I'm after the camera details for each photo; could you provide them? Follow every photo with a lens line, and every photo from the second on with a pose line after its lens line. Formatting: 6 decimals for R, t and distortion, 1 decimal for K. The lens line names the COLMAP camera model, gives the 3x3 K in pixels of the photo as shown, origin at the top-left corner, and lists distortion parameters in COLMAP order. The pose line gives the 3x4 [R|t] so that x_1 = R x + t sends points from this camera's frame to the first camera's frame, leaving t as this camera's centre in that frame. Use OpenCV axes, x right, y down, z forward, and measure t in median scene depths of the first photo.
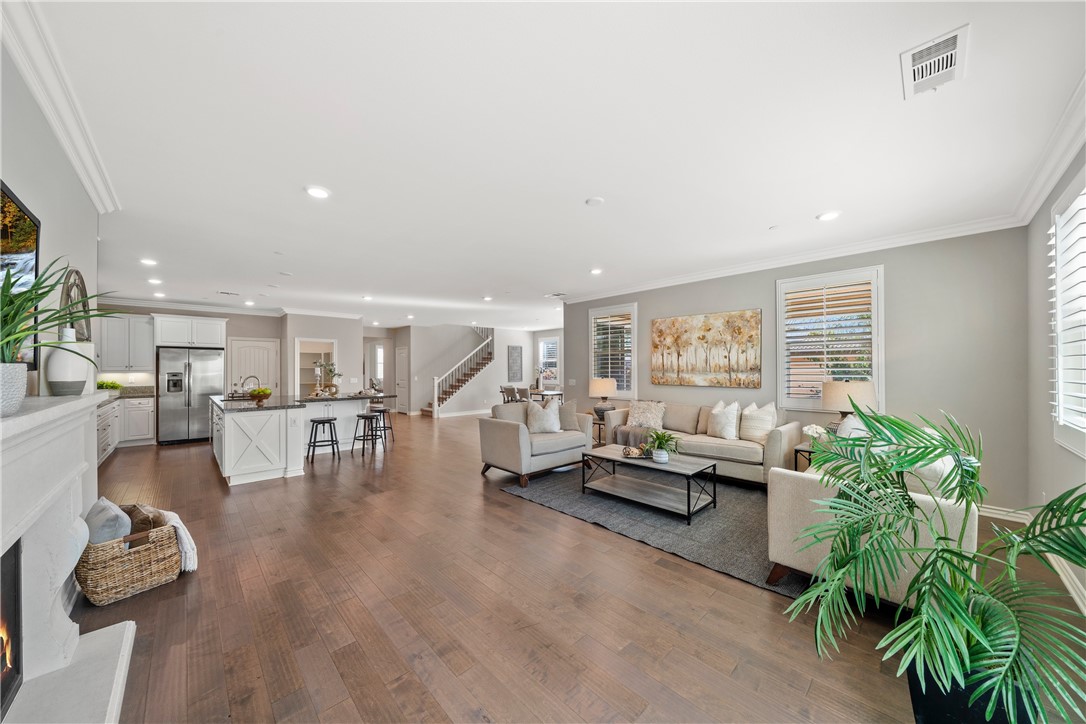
lens RADIAL K [[370.4, 0, 542.7], [0, 370.4, 367.7], [0, 0, 1]] dist [0.000165, 0.000007]
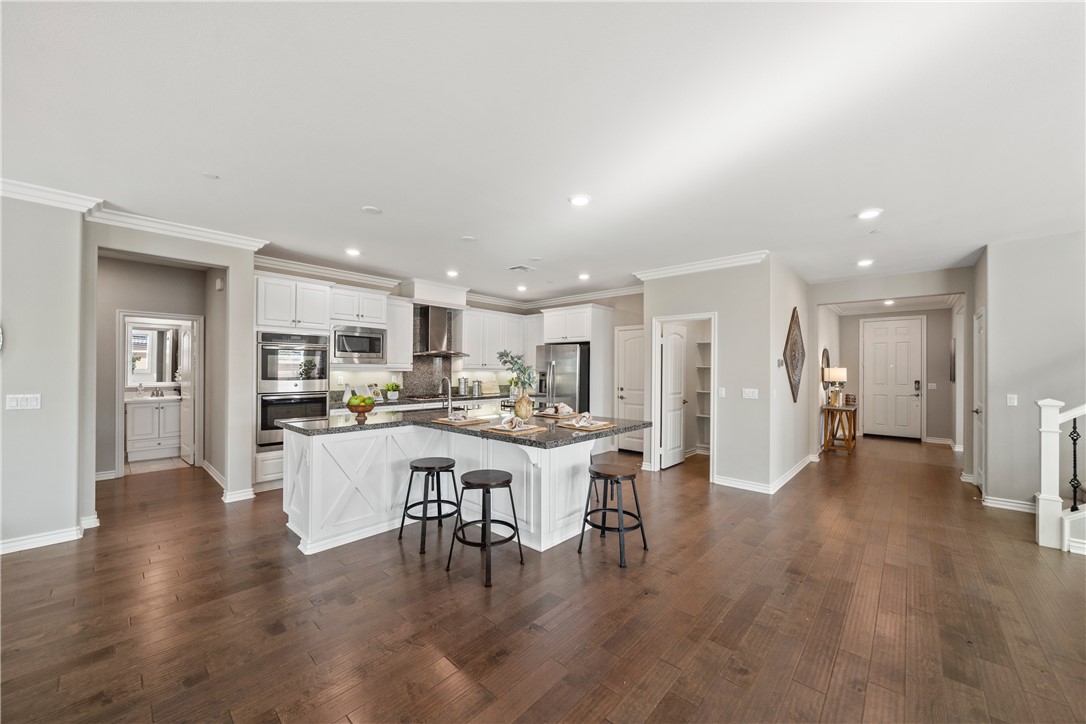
lens RADIAL K [[411.0, 0, 537.6], [0, 411.0, 367.3], [0, 0, 1]] dist [0.000013, -0.000036]
pose [[0.068806, -0.000195, -0.997630, -0.004187], [-0.003323, 0.999994, -0.000425, 0.003206], [0.997624, 0.003345, 0.068805, 1.109863]]
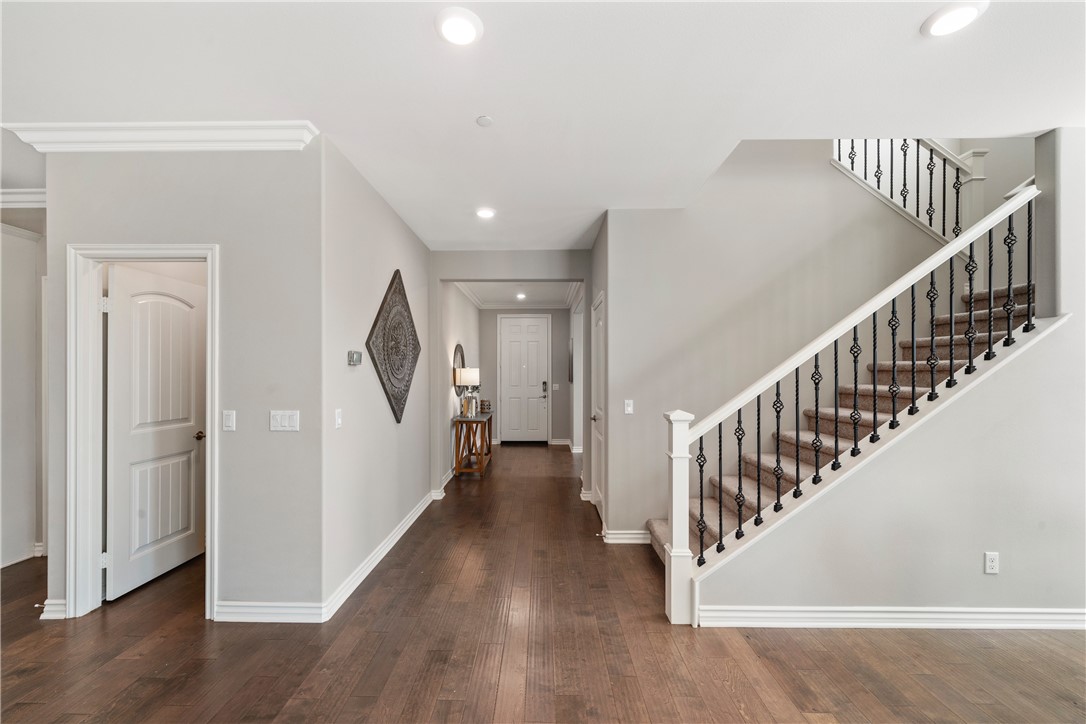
lens RADIAL K [[435.6, 0, 536.3], [0, 435.6, 368.8], [0, 0, 1]] dist [0.000349, -0.000216]
pose [[0.711807, -0.002125, -0.702372, -0.342872], [0.000328, 0.999996, -0.002693, 0.005602], [0.702375, 0.001686, 0.711805, 1.477520]]
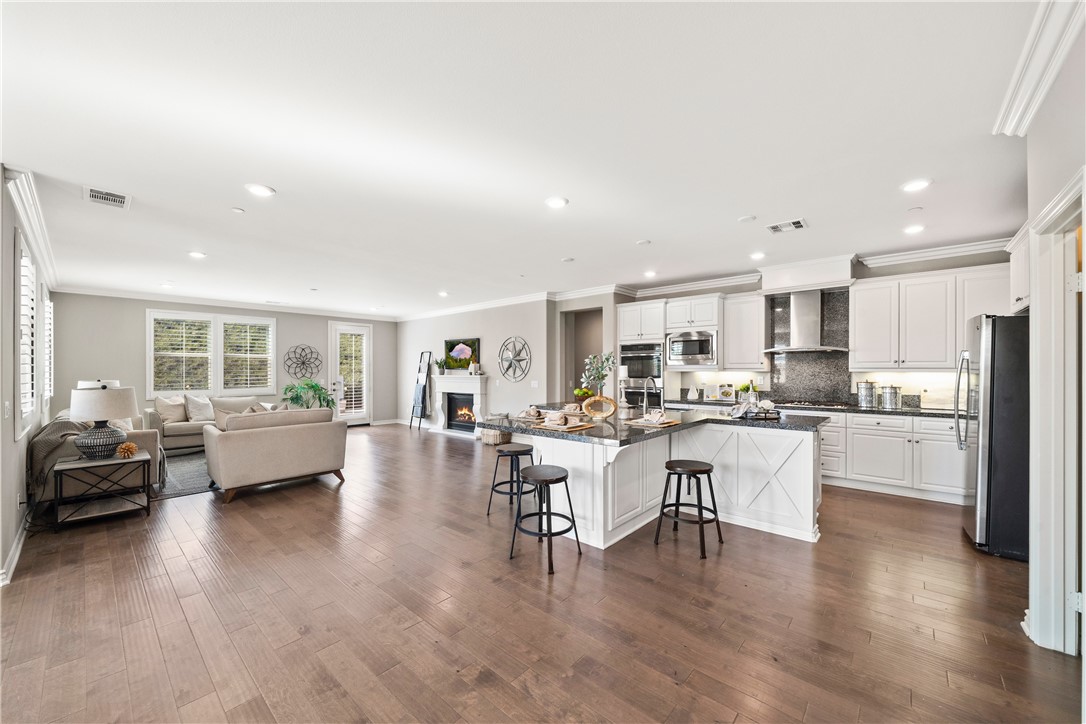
lens RADIAL K [[411.0, 0, 537.6], [0, 411.0, 367.3], [0, 0, 1]] dist [0.000013, -0.000036]
pose [[-0.997370, 0.008301, -0.071999, -0.499340], [0.008634, 0.999953, -0.004322, 0.003415], [0.071960, -0.004933, -0.997395, 1.771102]]
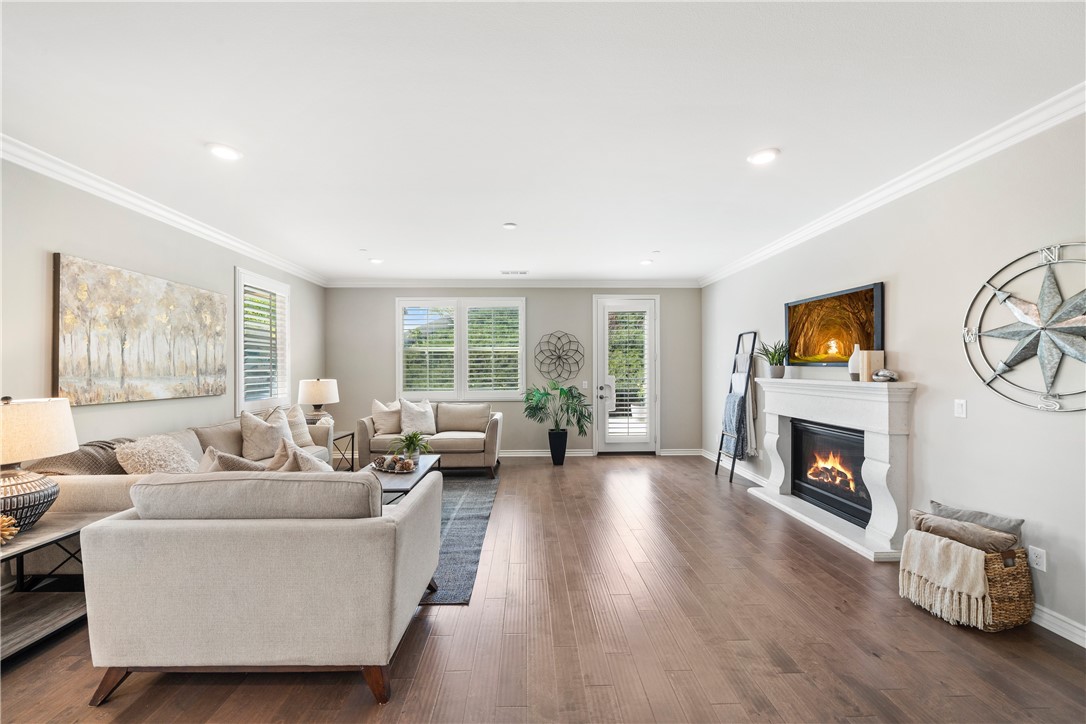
lens RADIAL K [[411.0, 0, 537.6], [0, 411.0, 367.3], [0, 0, 1]] dist [0.000013, -0.000036]
pose [[-0.737999, 0.008070, 0.674753, -0.426900], [0.005470, 0.999967, -0.005977, 0.005204], [-0.674779, -0.000720, -0.738019, 1.012709]]
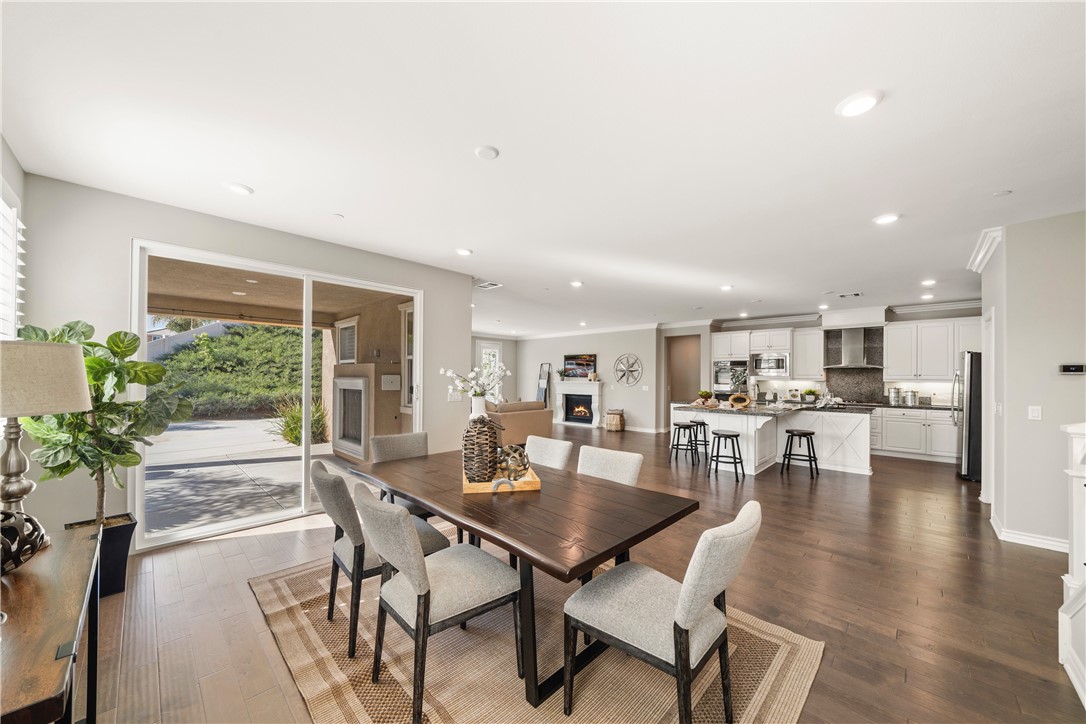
lens RADIAL K [[393.6, 0, 545.0], [0, 393.6, 371.7], [0, 0, 1]] dist [0.007024, 0.000032]
pose [[-0.998838, -0.002348, -0.048131, -0.063761], [-0.001734, 0.999917, -0.012802, 0.000949], [0.048157, -0.012704, -0.998759, 2.179635]]
